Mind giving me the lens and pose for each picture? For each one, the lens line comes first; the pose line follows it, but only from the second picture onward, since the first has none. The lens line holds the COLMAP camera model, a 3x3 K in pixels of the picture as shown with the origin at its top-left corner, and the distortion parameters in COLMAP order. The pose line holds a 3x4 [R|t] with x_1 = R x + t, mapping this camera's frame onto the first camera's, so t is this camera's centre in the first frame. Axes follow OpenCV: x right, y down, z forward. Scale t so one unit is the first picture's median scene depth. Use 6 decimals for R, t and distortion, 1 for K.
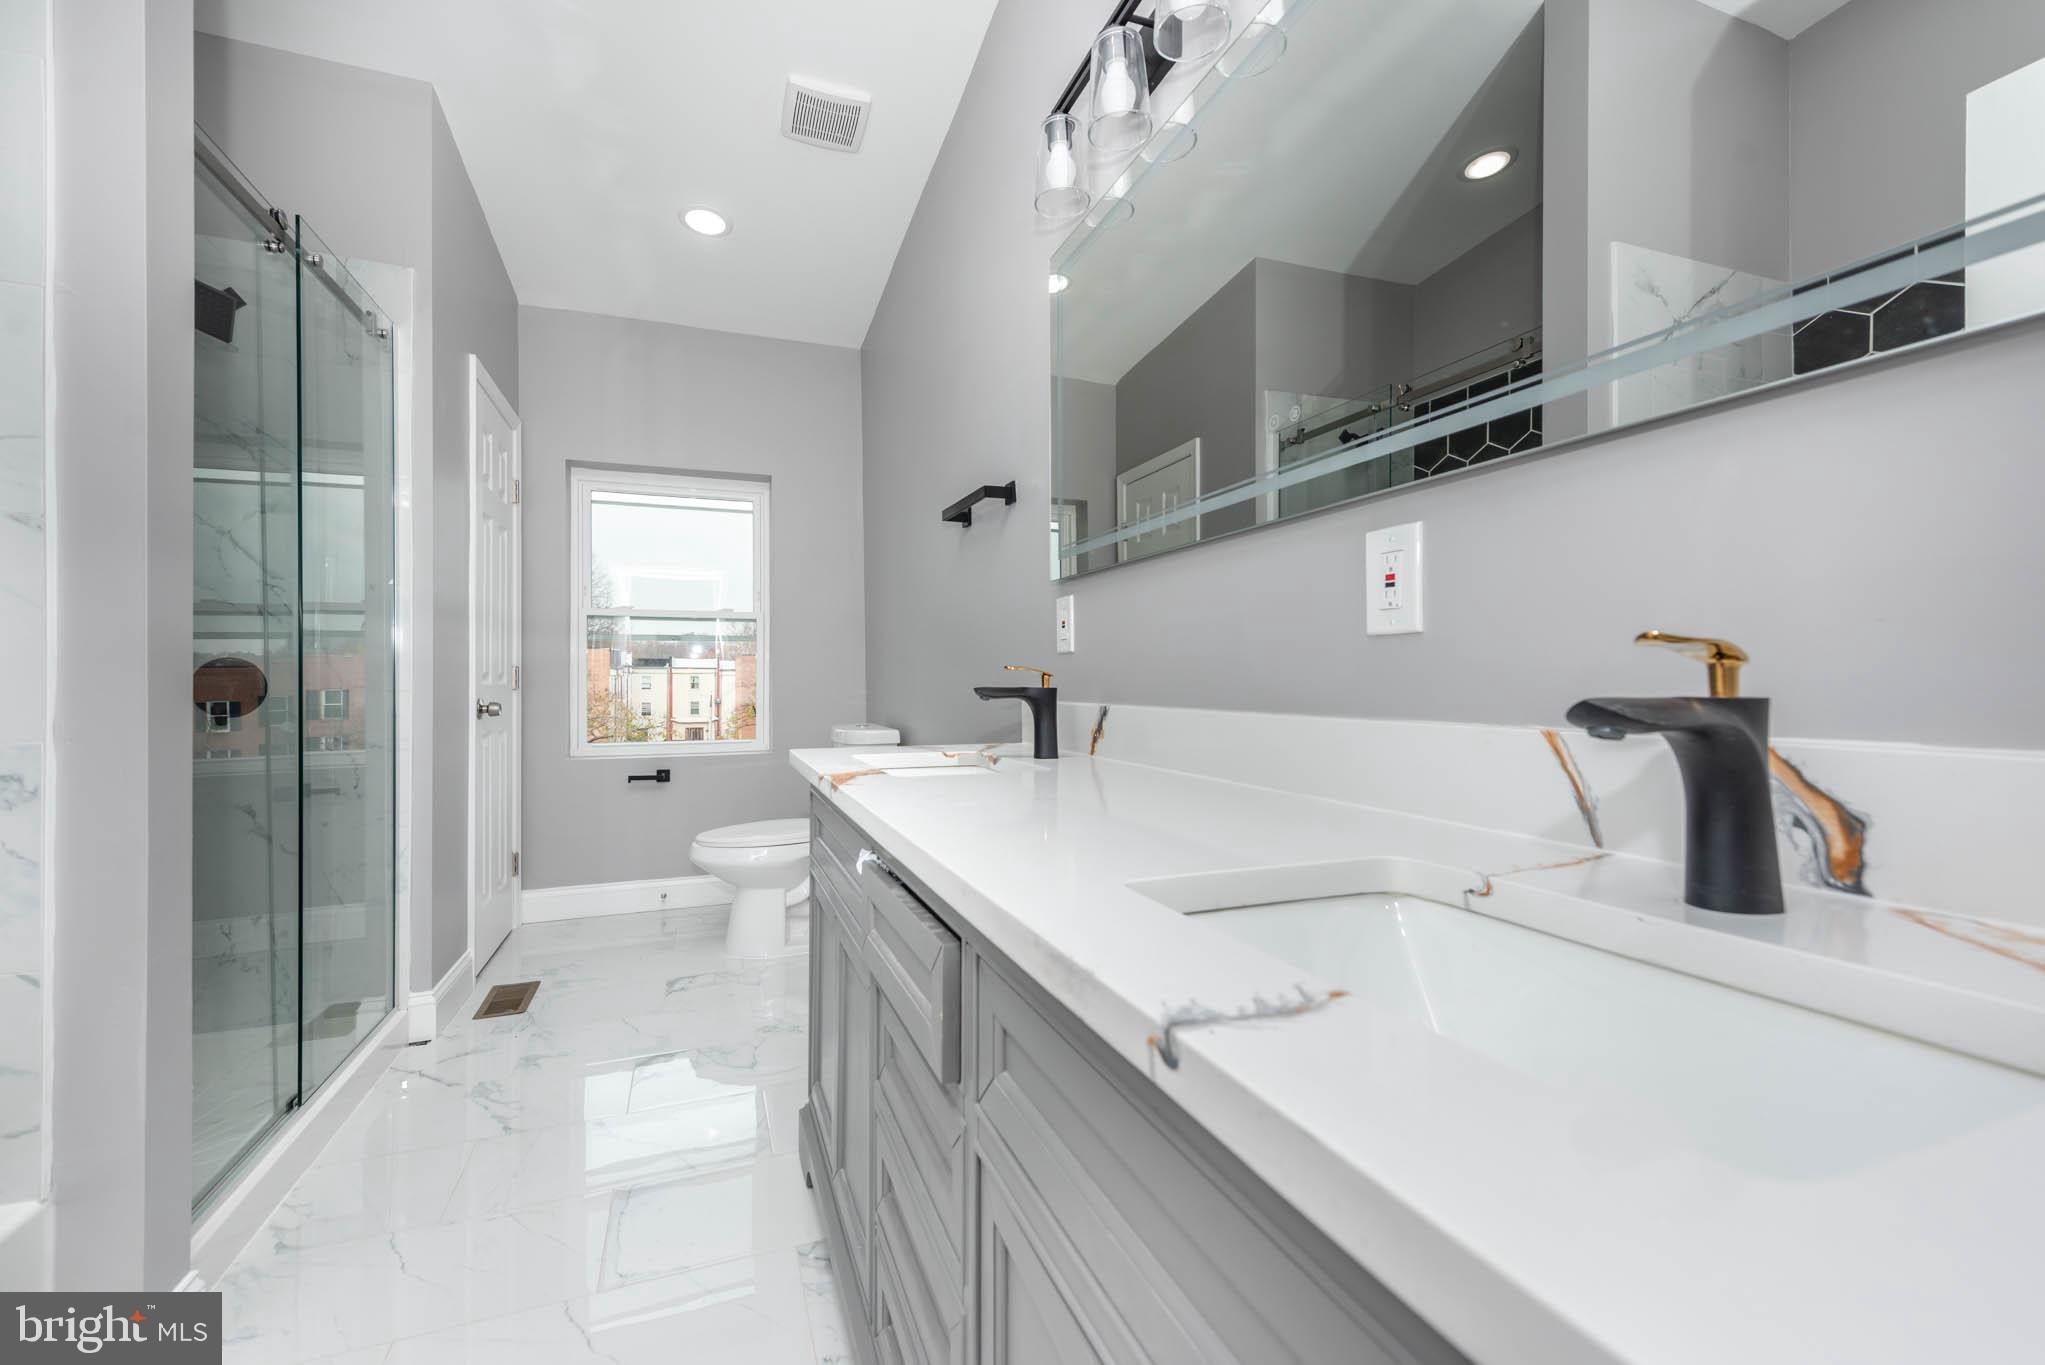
lens RADIAL K [[782.7, 0, 1032.5], [0, 782.7, 668.4], [0, 0, 1]] dist [0.013217, 0.000202]
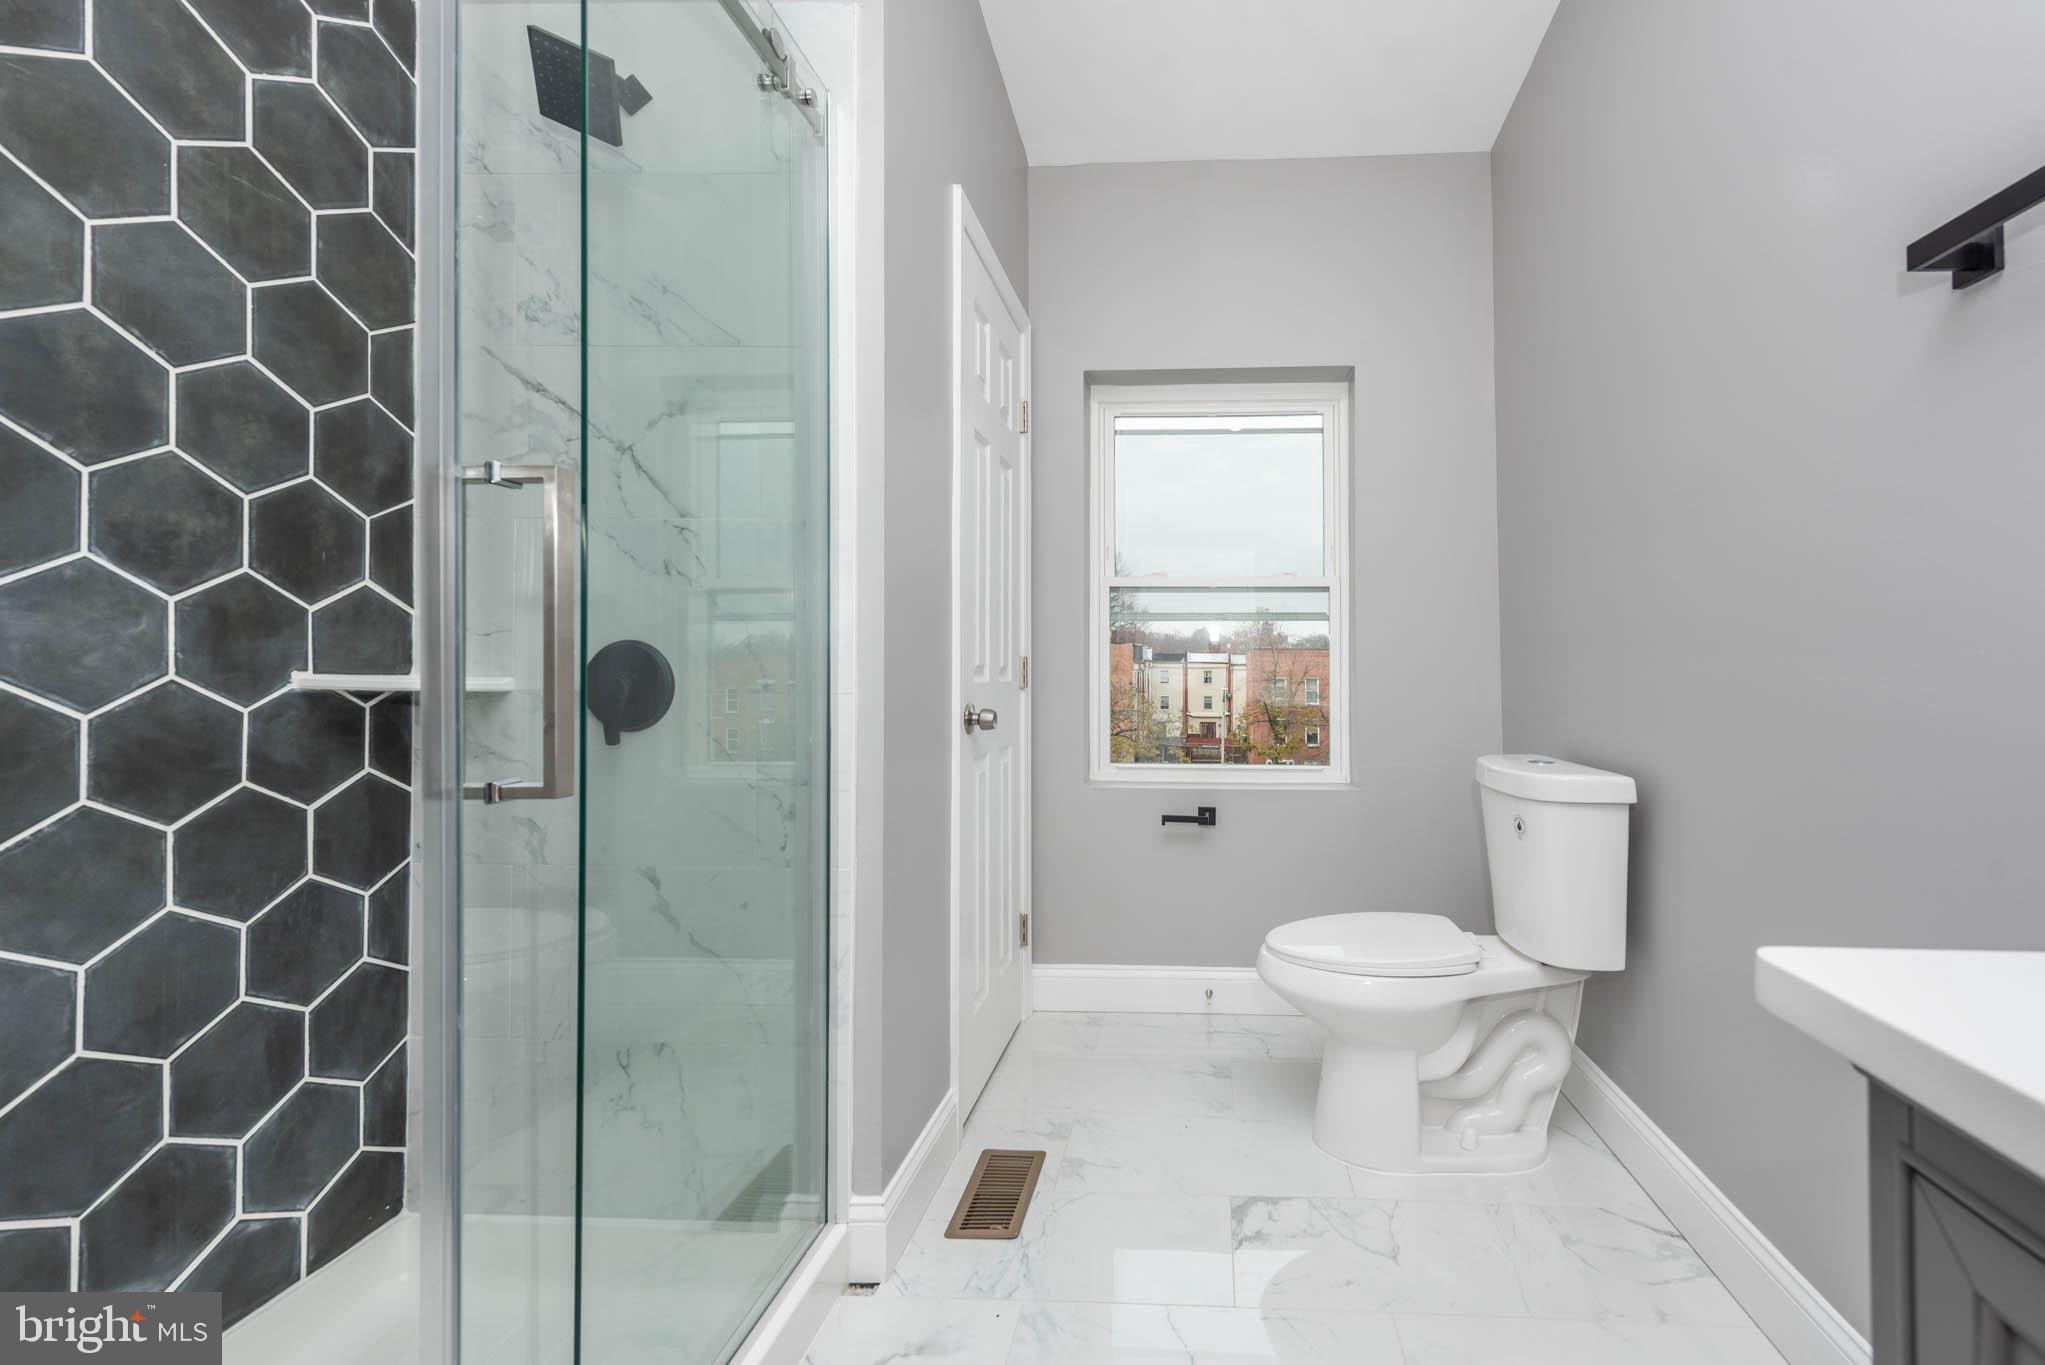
lens RADIAL K [[829.2, 0, 1012.7], [0, 829.2, 649.0], [0, 0, 1]] dist [0.001219, 0.000249]
pose [[0.803424, -0.010903, -0.595307, -0.209305], [0.000888, 0.999853, -0.017115, 0.003829], [0.595406, 0.013222, 0.803316, 0.379708]]
